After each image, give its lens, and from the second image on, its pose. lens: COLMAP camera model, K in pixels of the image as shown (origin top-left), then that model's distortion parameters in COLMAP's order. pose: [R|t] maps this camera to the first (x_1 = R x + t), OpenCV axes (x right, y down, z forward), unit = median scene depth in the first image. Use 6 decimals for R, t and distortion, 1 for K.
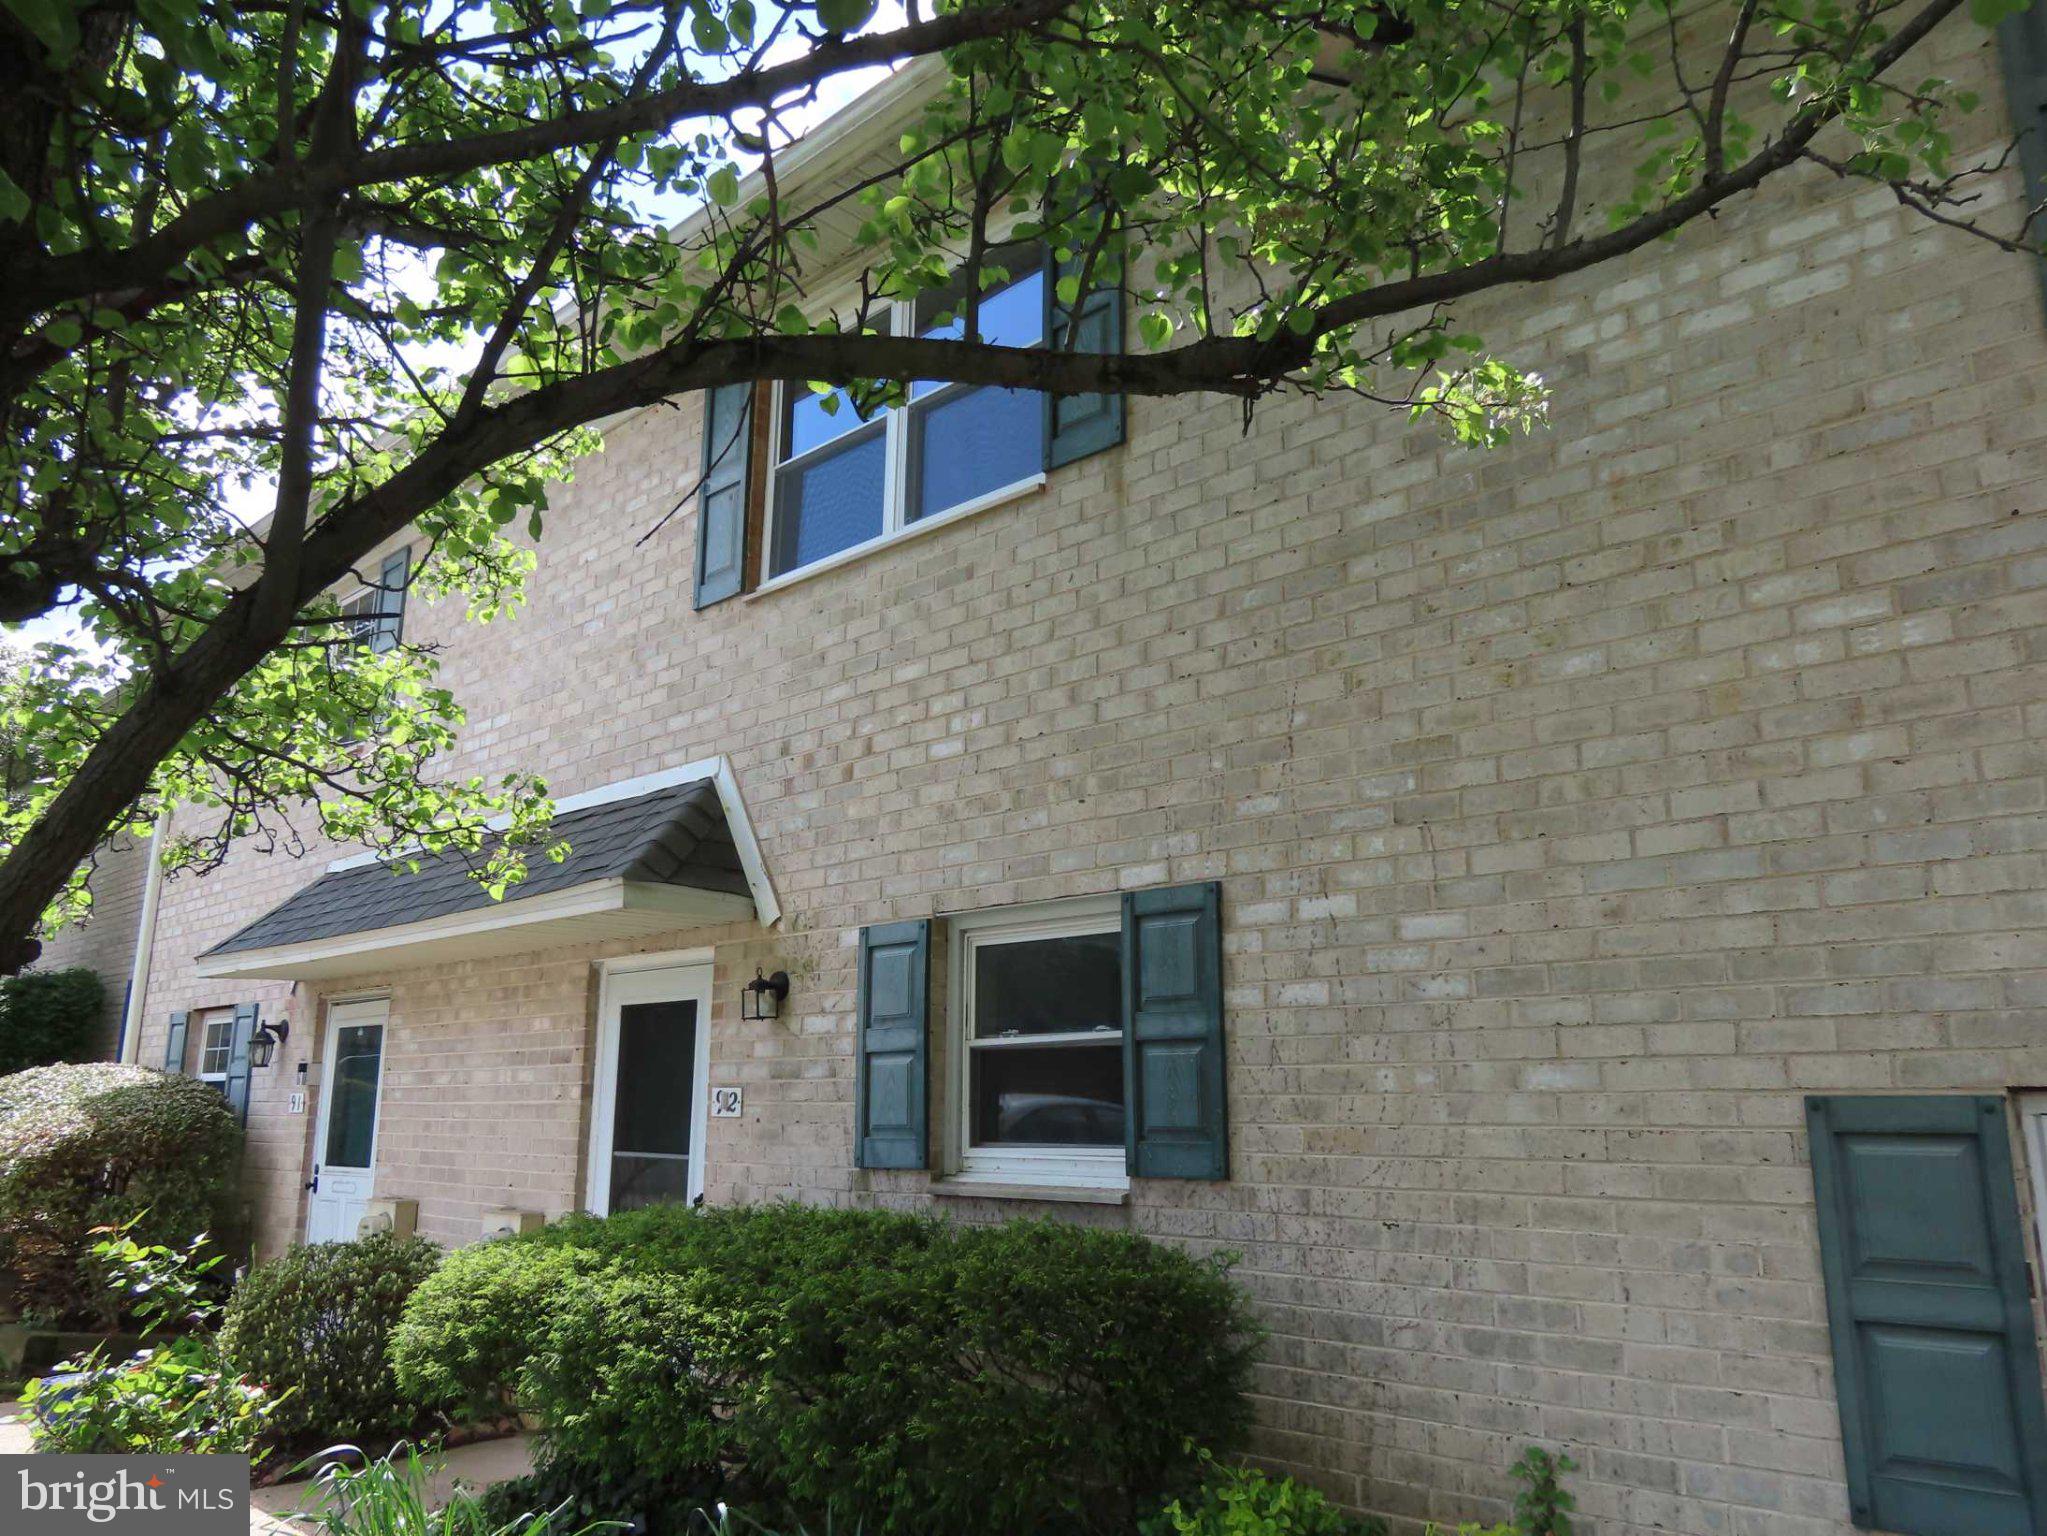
lens RADIAL K [[1491.6, 0, 1030.3], [0, 1491.6, 774.5], [0, 0, 1]] dist [0.007737, -0.007312]
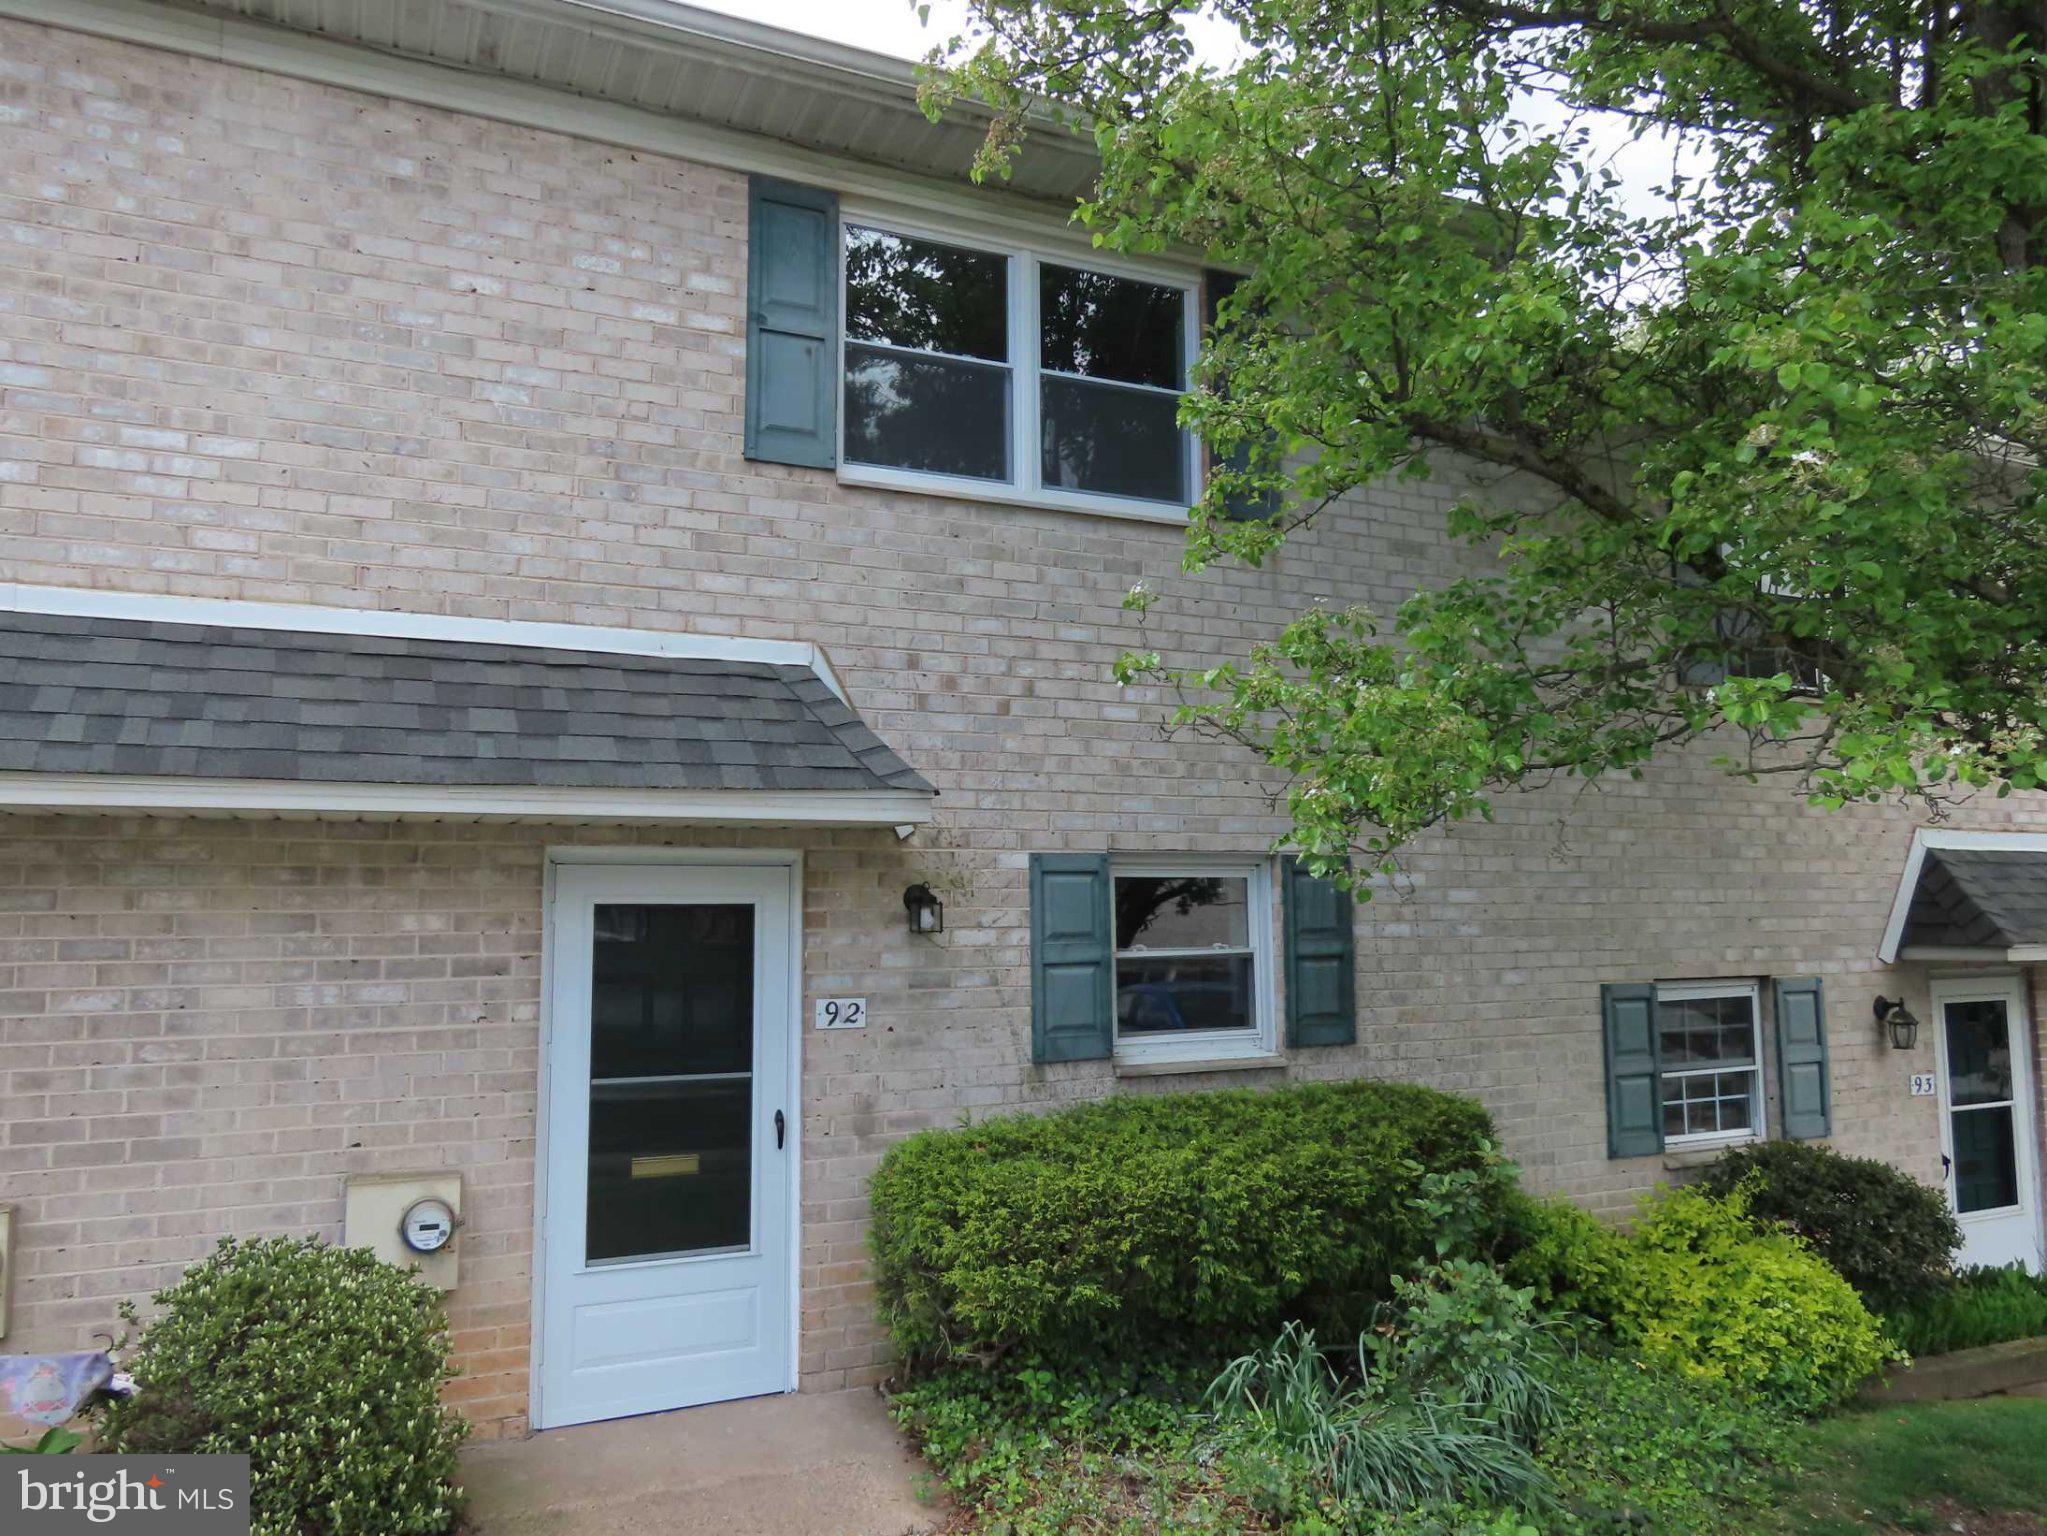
lens RADIAL K [[1491.6, 0, 1030.3], [0, 1491.6, 774.5], [0, 0, 1]] dist [0.007737, -0.007312]
pose [[0.353410, 0.083803, 0.931707, -1.137724], [-0.196398, 0.980429, -0.013689, 0.059001], [-0.914620, -0.178148, 0.362952, 0.592979]]
